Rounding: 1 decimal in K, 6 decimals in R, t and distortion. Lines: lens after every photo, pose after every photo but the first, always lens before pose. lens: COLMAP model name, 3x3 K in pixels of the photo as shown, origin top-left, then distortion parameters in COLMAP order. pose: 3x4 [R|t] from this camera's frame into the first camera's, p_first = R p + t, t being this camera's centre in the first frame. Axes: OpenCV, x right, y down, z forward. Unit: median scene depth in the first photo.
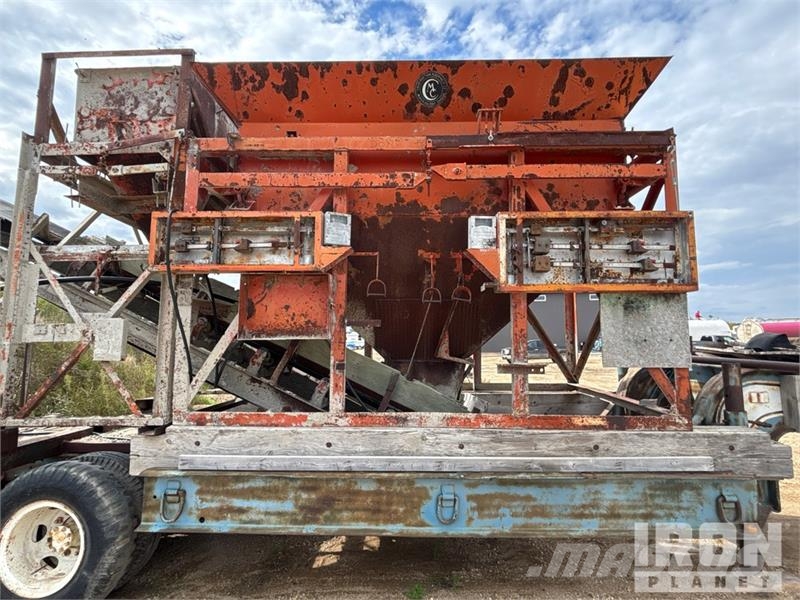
lens RADIAL K [[439.7, 0, 395.4], [0, 439.7, 297.3], [0, 0, 1]] dist [-0.004116, -0.004092]
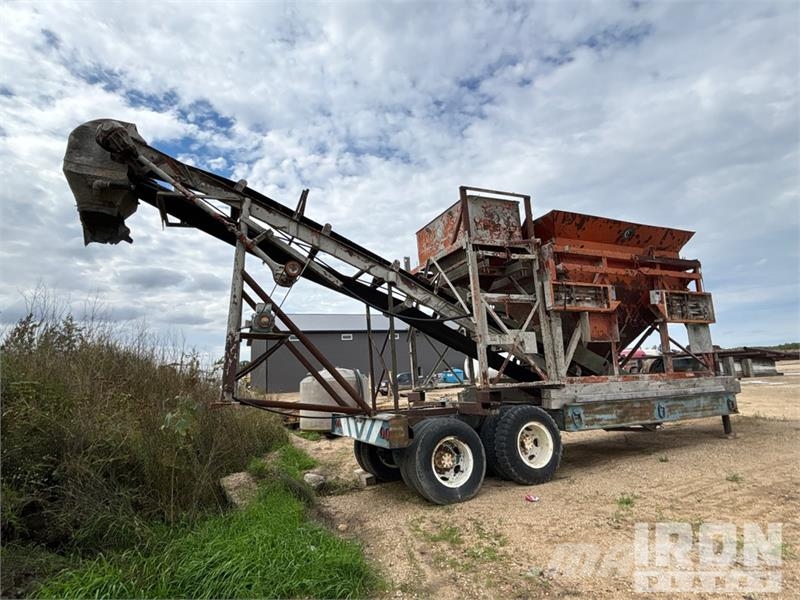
lens RADIAL K [[414.9, 0, 396.3], [0, 414.9, 303.1], [0, 0, 1]] dist [-0.005339, 0.000889]
pose [[0.913150, 0.035427, 0.406082, -2.017342], [-0.005601, 0.997212, -0.074405, 0.060510], [-0.407586, 0.065668, 0.910803, -0.480448]]
